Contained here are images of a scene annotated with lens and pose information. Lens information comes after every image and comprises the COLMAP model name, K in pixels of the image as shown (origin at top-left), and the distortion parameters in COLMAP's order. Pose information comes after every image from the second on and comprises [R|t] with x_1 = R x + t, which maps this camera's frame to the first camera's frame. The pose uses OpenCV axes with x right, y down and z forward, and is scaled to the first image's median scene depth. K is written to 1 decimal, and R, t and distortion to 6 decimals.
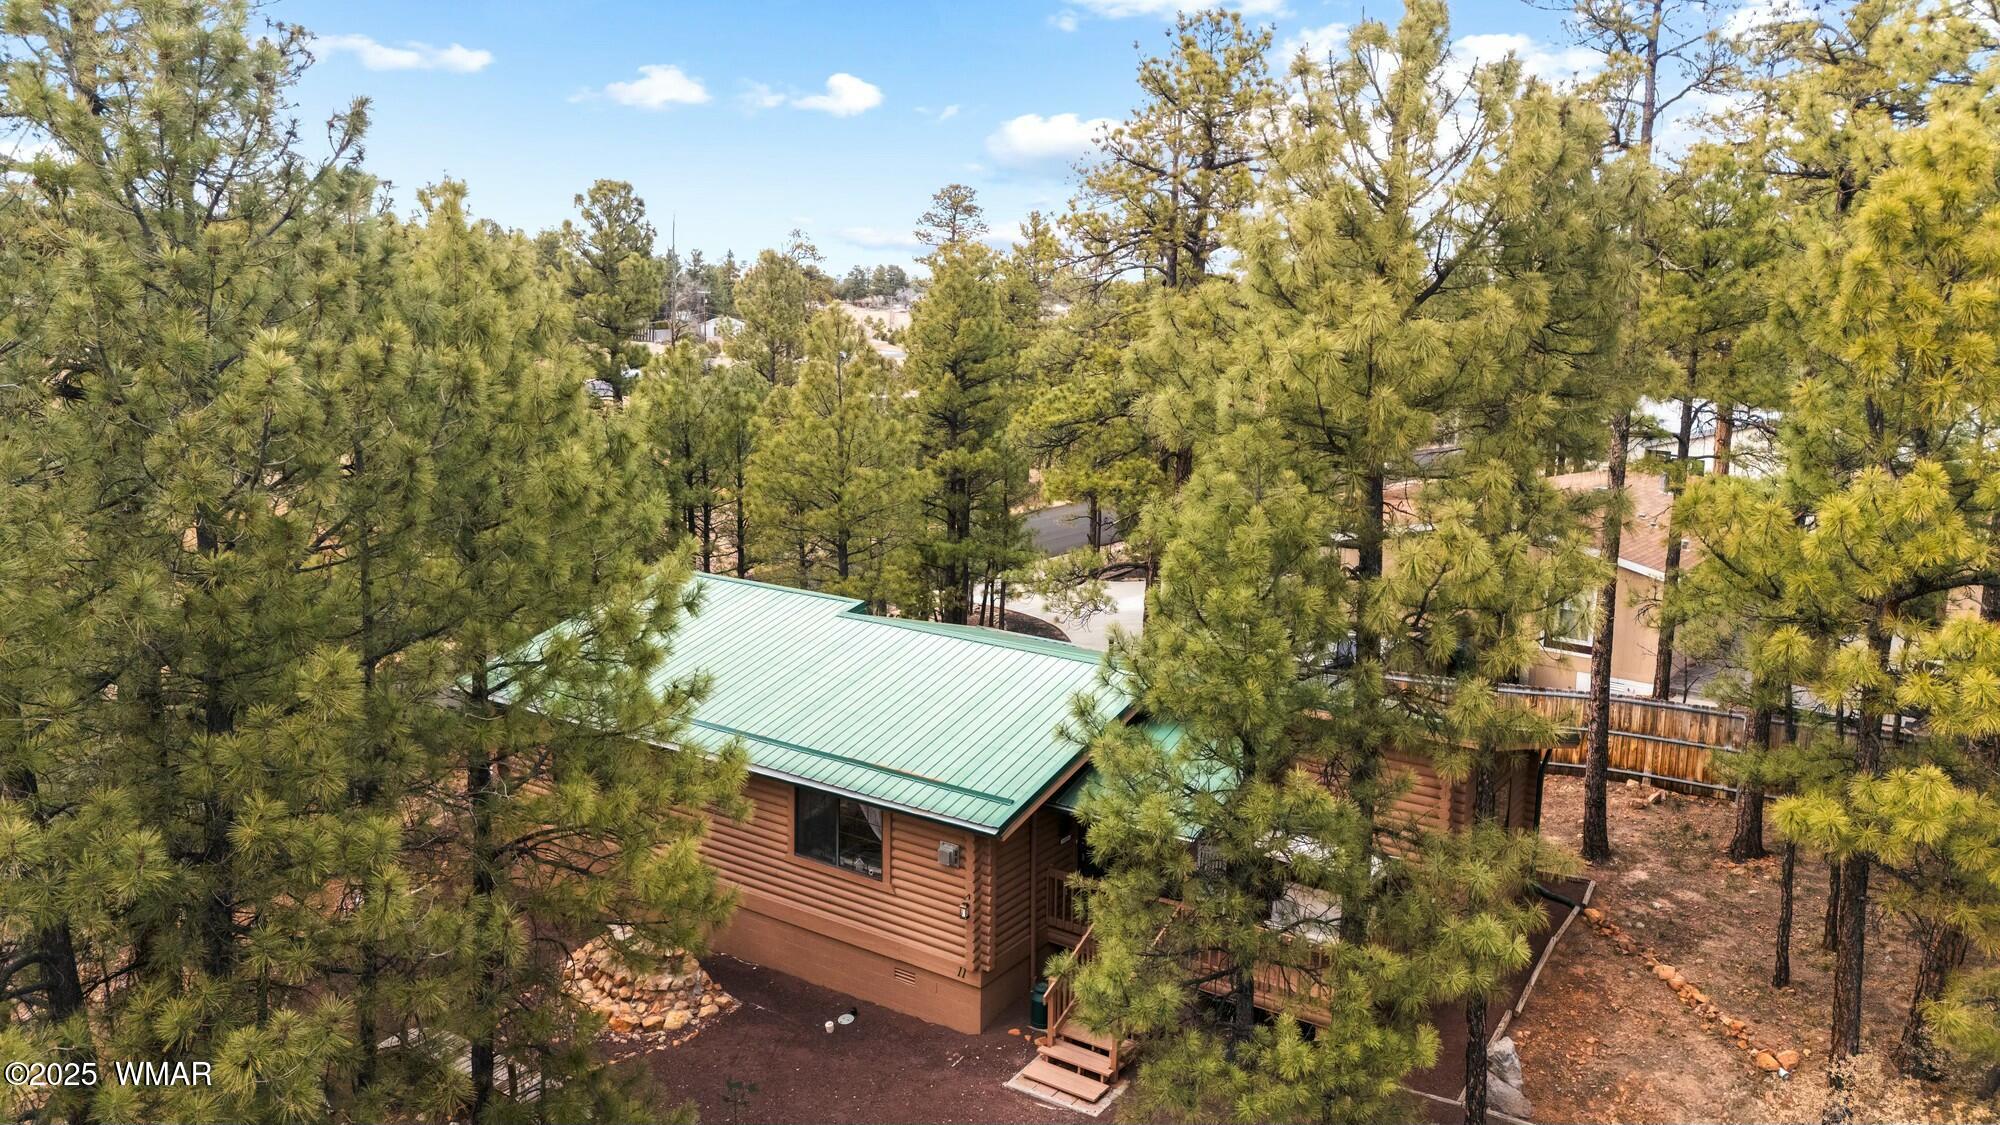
lens RADIAL K [[1491.9, 0, 992.9], [0, 1491.9, 564.0], [0, 0, 1]] dist [0.062350, -0.002304]
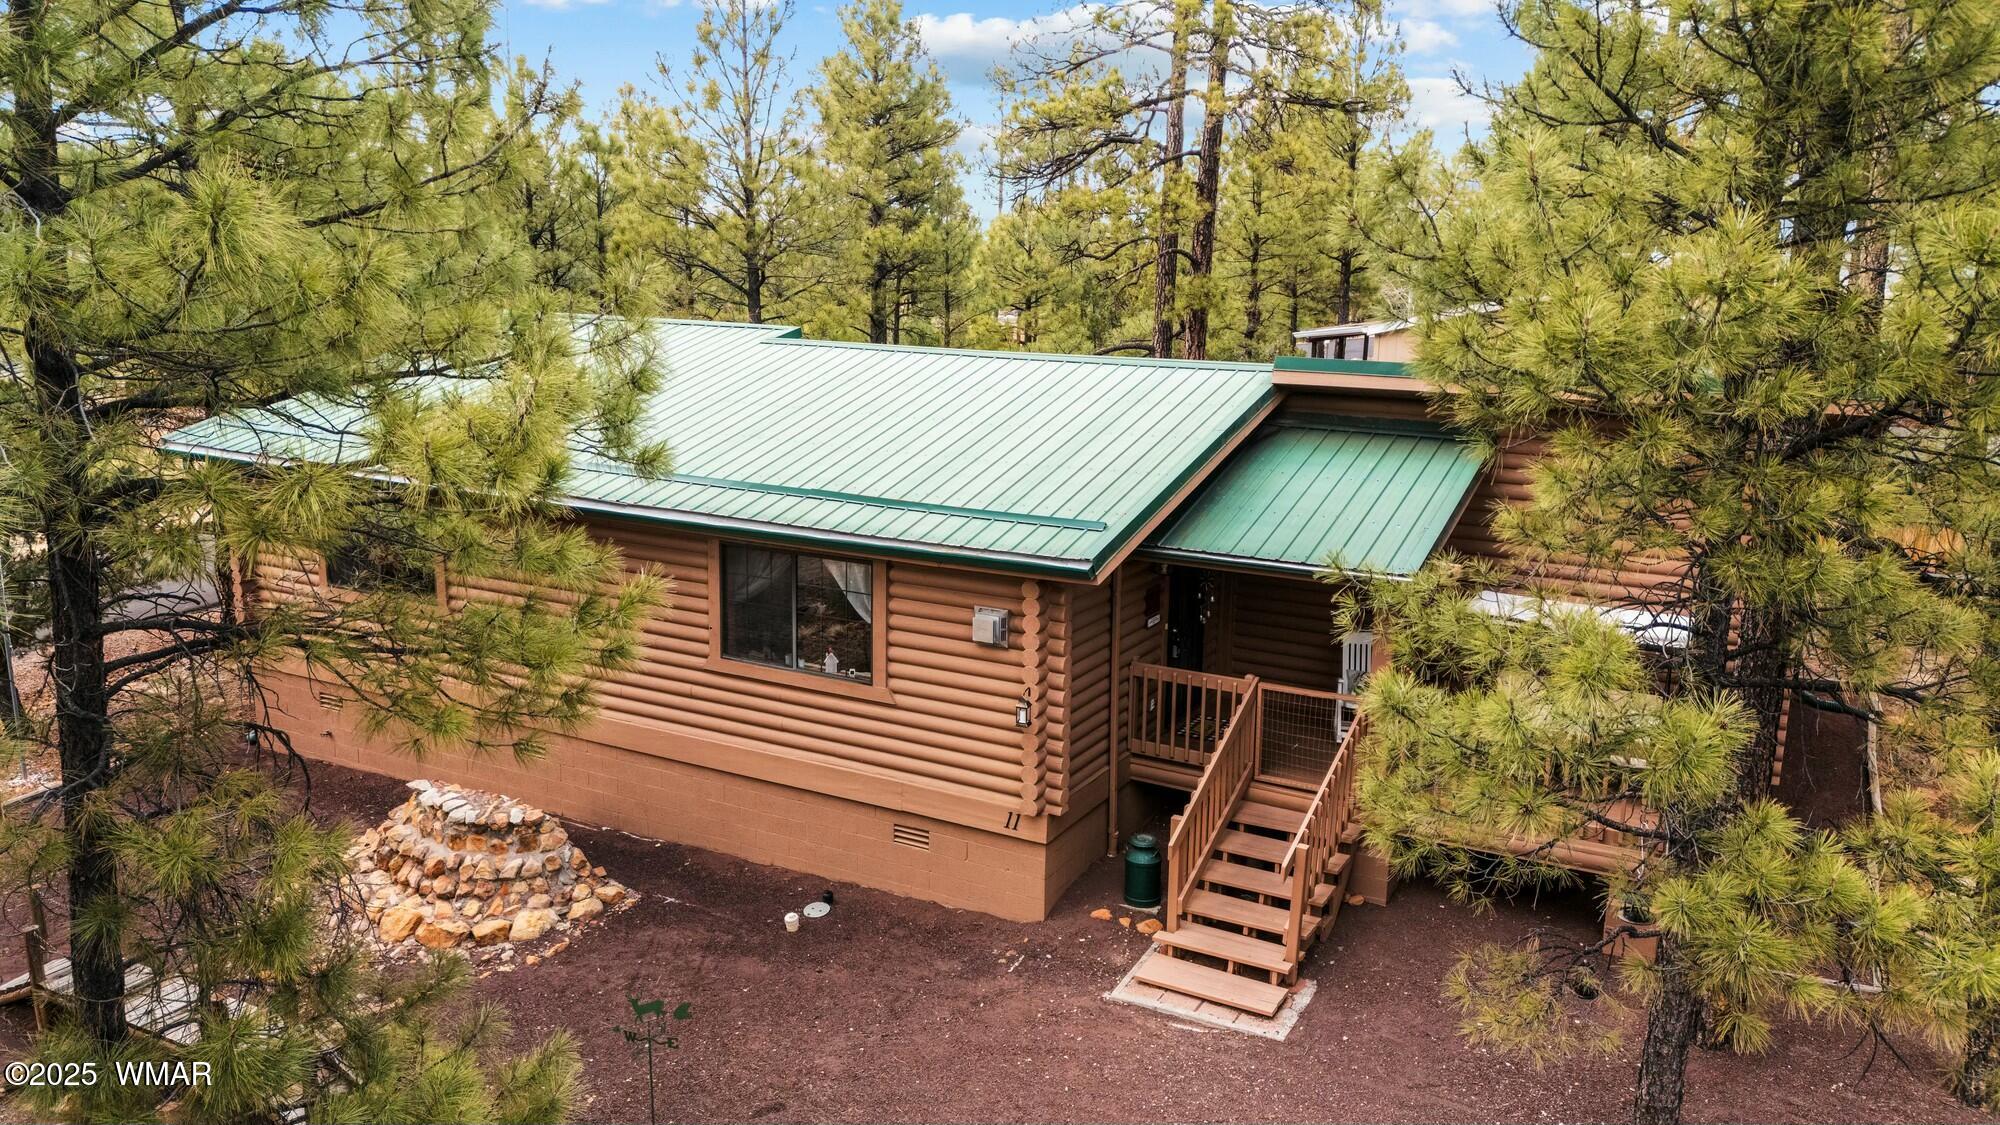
lens RADIAL K [[1491.9, 0, 1006.4], [0, 1491.9, 559.8], [0, 0, 1]] dist [0.062350, -0.002304]
pose [[0.994801, -0.017208, 0.100369, -0.081266], [0.014895, 0.999607, 0.023748, 0.149715], [-0.100738, -0.022130, 0.994667, 0.393578]]
